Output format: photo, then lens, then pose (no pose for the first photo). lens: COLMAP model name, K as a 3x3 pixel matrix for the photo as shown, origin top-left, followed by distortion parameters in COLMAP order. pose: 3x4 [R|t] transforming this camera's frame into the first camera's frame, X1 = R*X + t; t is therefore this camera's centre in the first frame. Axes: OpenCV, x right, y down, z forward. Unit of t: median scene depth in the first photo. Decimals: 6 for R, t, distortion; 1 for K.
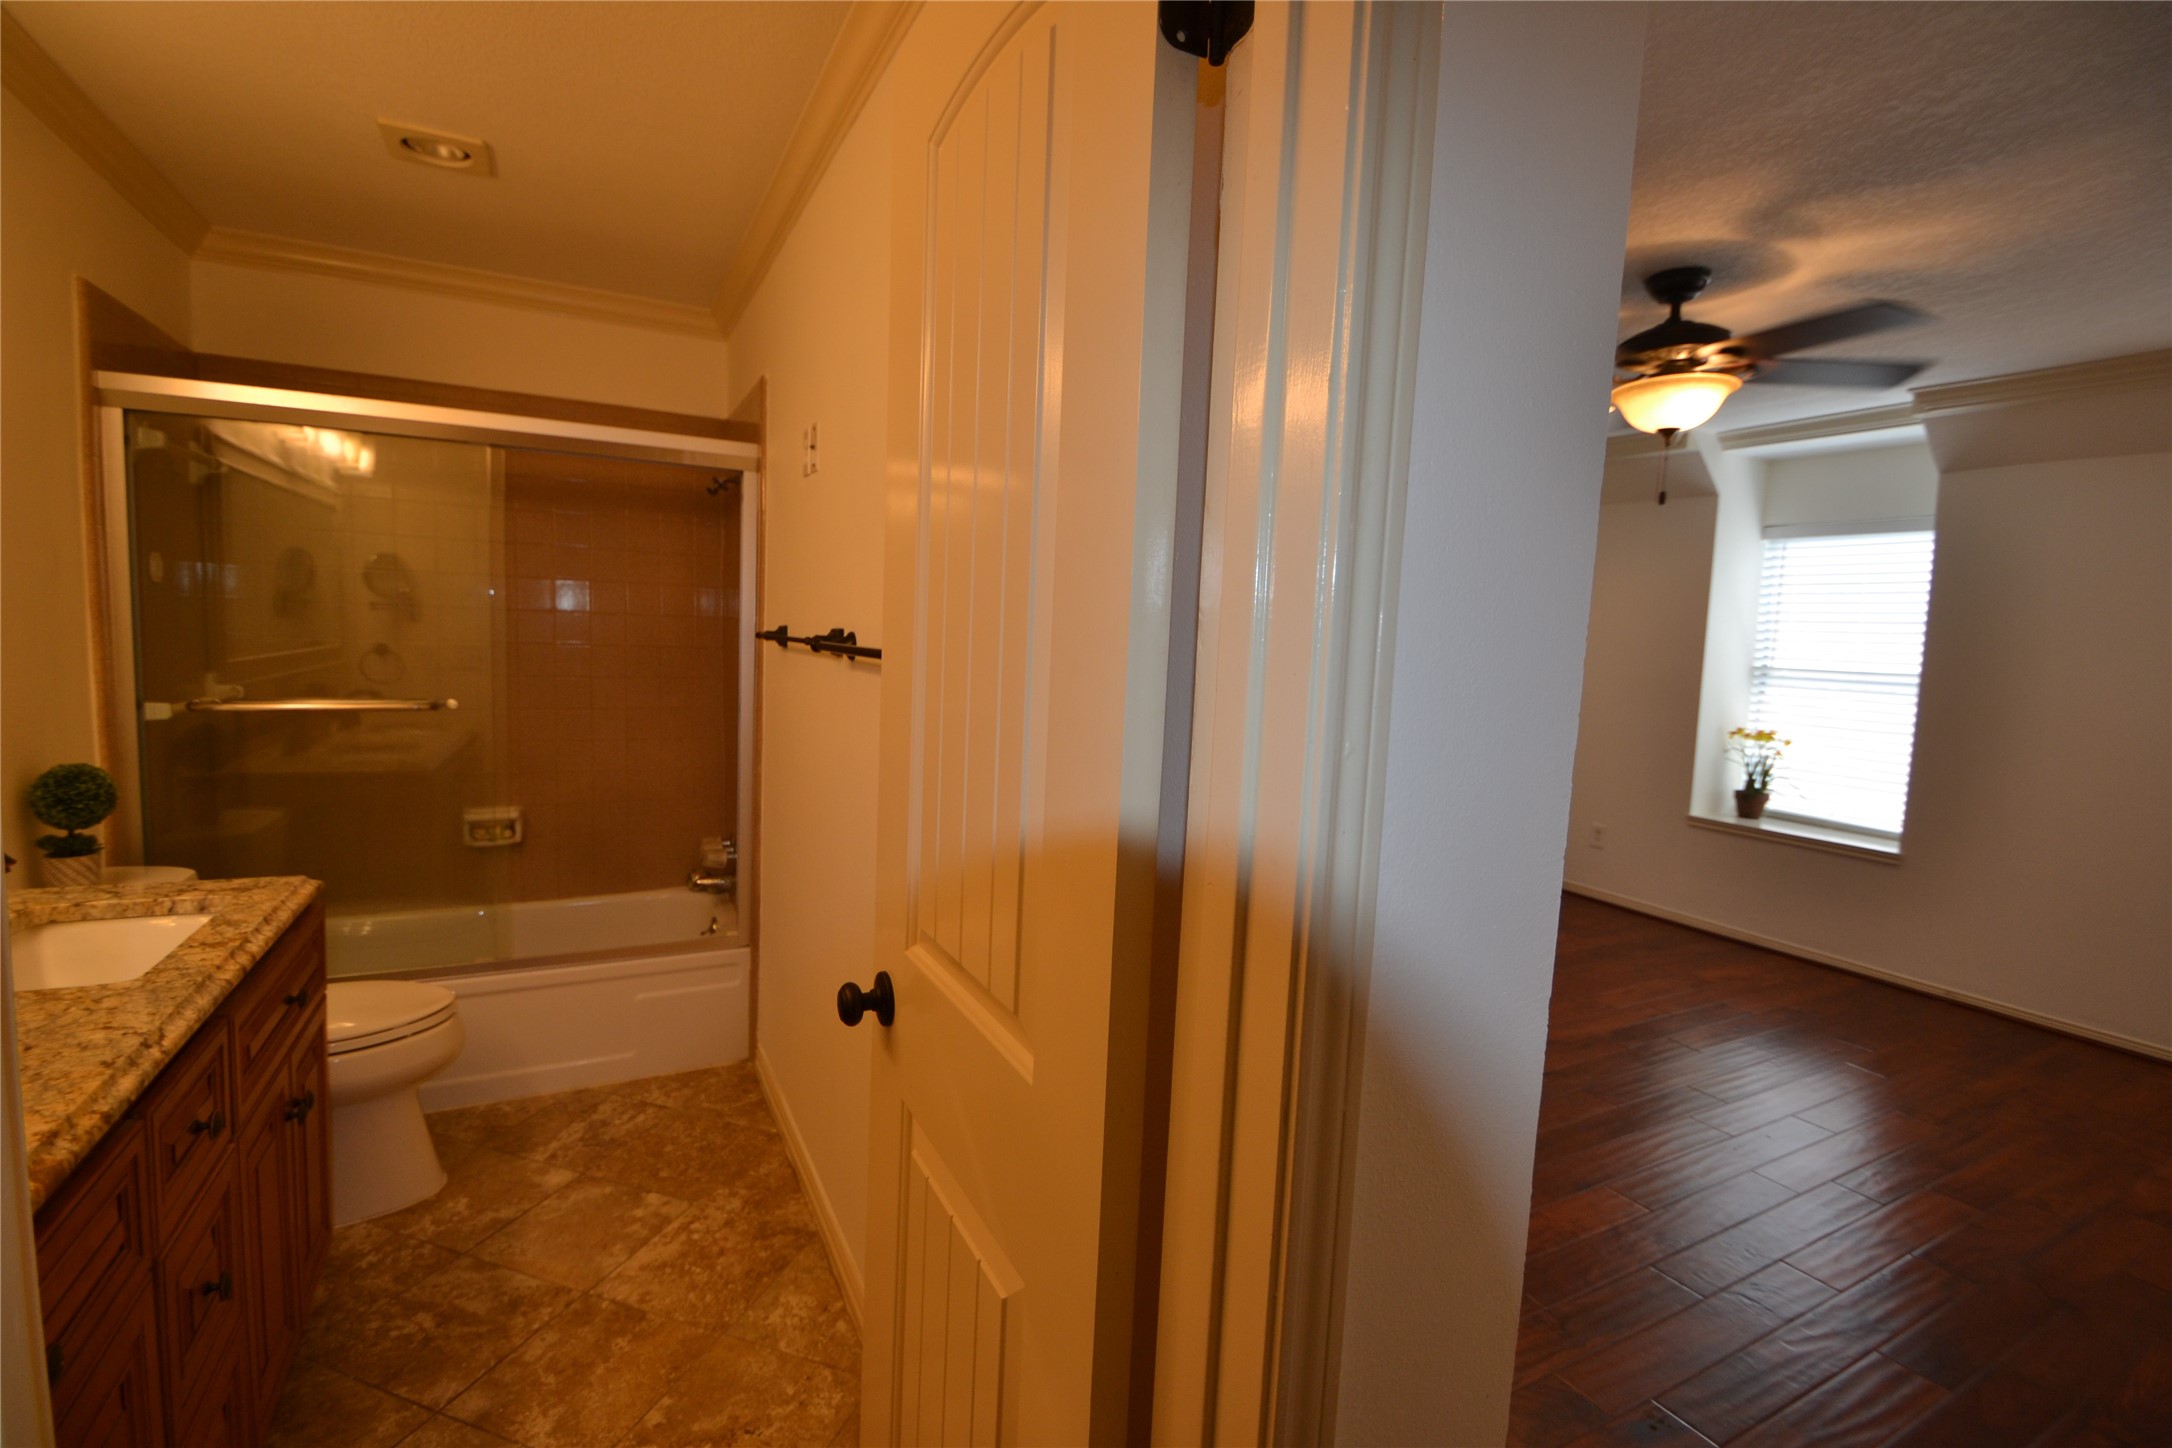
lens RADIAL K [[980.0, 0, 1083.4], [0, 980.0, 723.8], [0, 0, 1]] dist [0.000913, -0.012513]
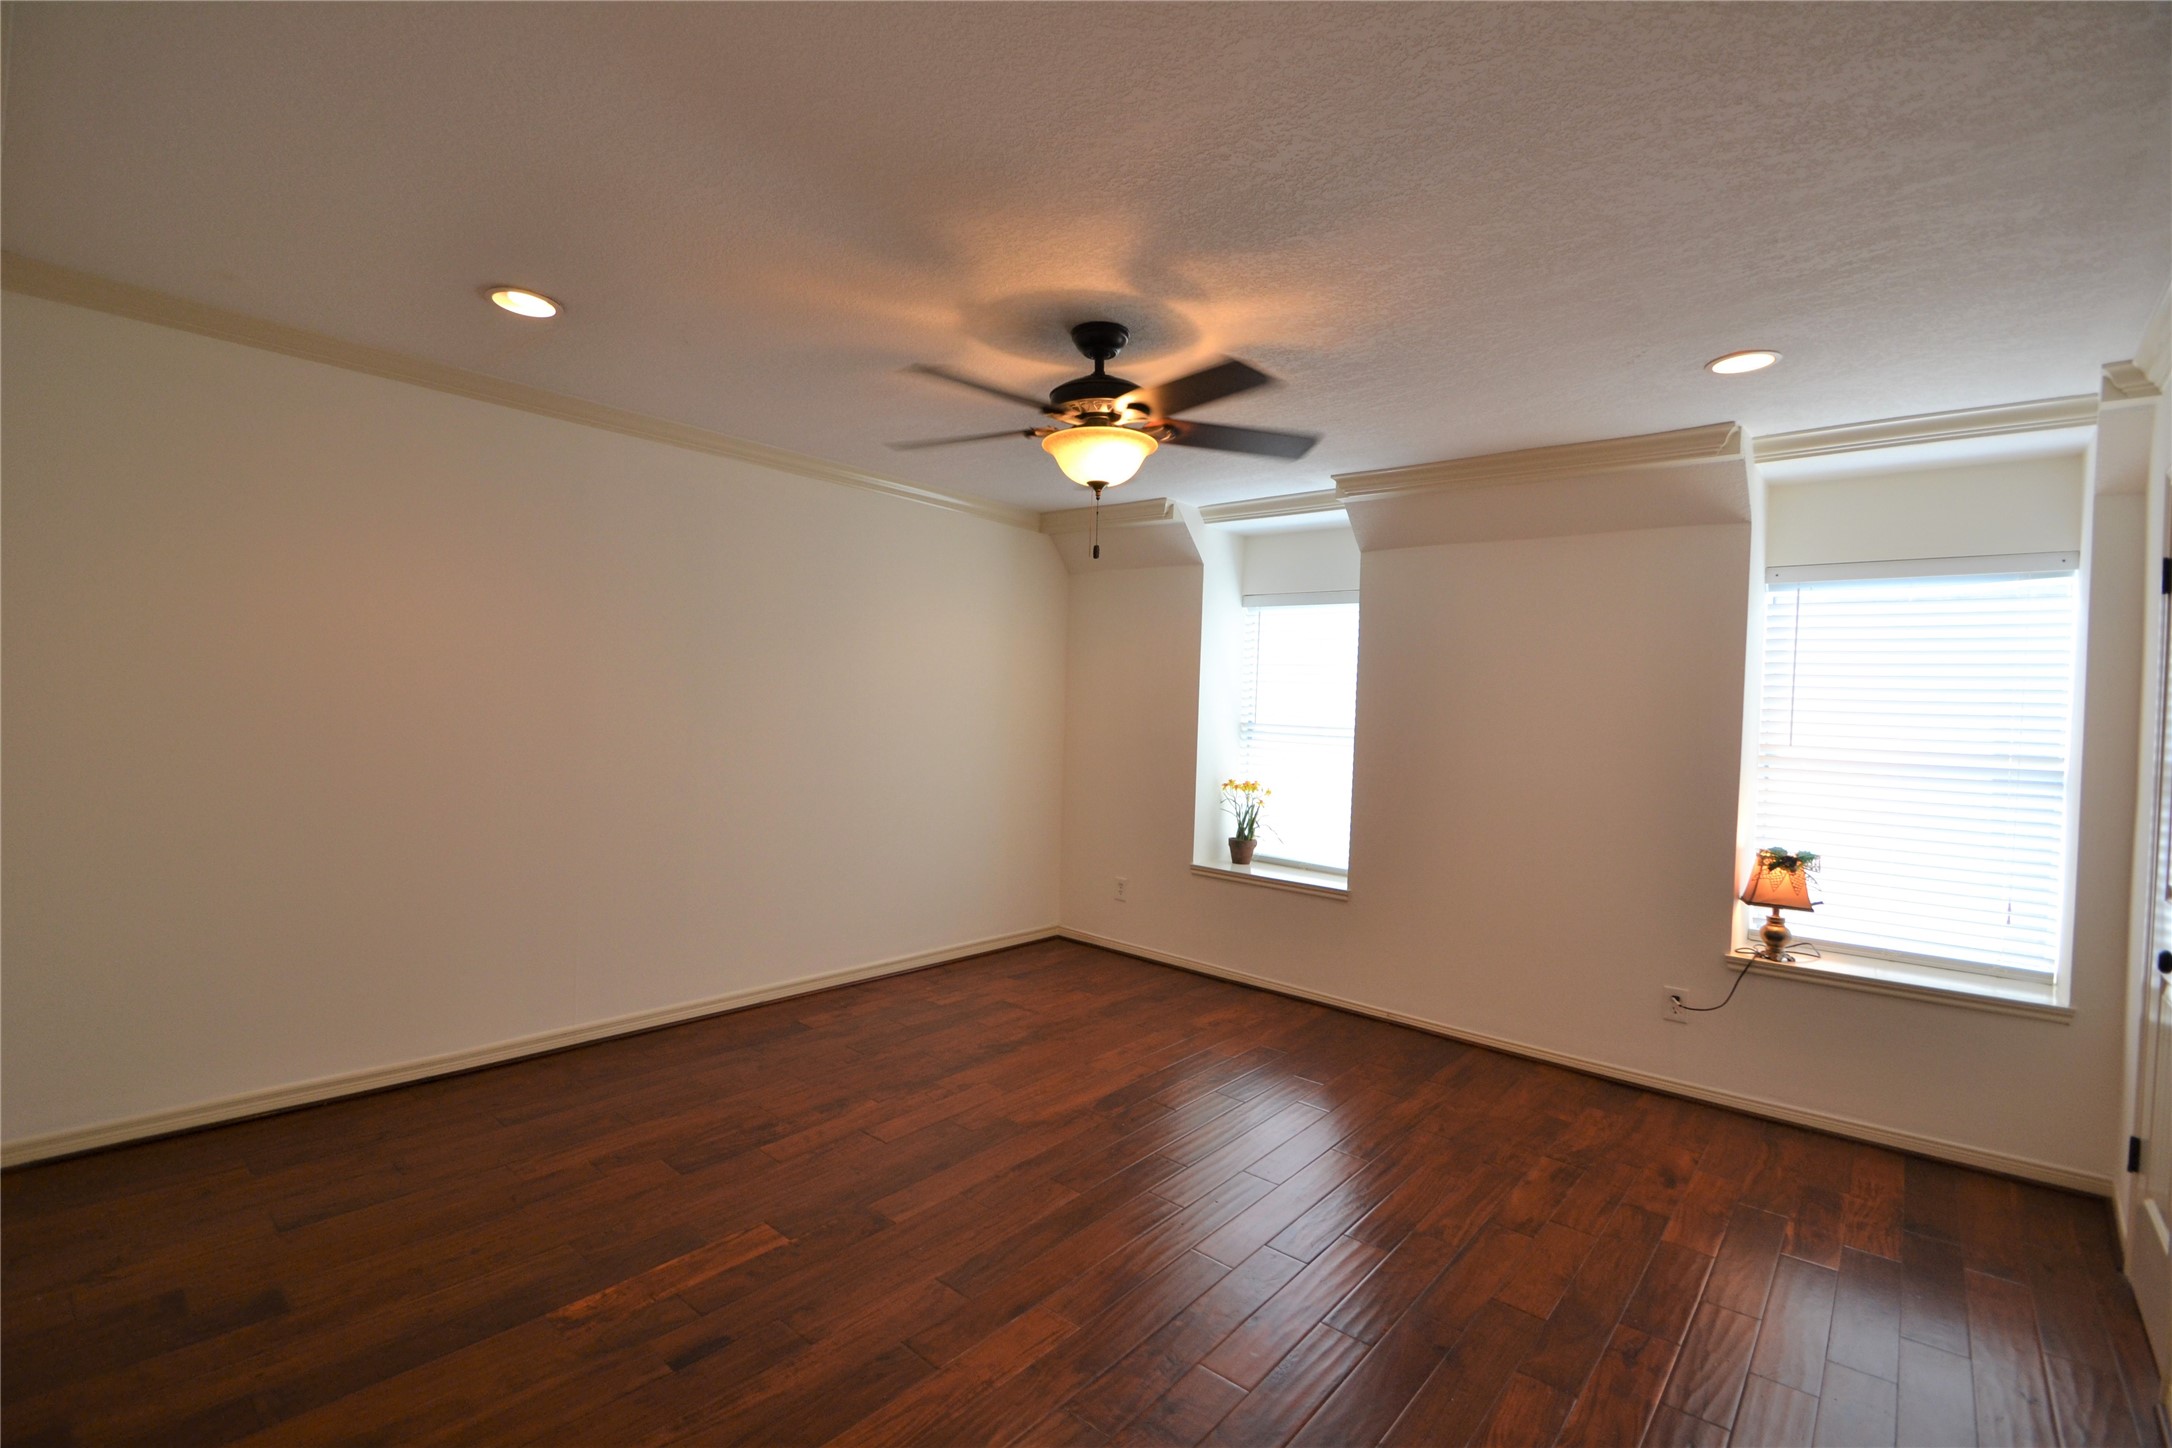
lens RADIAL K [[982.2, 0, 1087.0], [0, 982.2, 719.1], [0, 0, 1]] dist [0.002023, -0.014540]
pose [[0.923974, -0.005026, 0.382422, 0.142461], [0.029977, 0.997789, -0.059312, -0.004121], [-0.381278, 0.066267, 0.922082, 0.073935]]
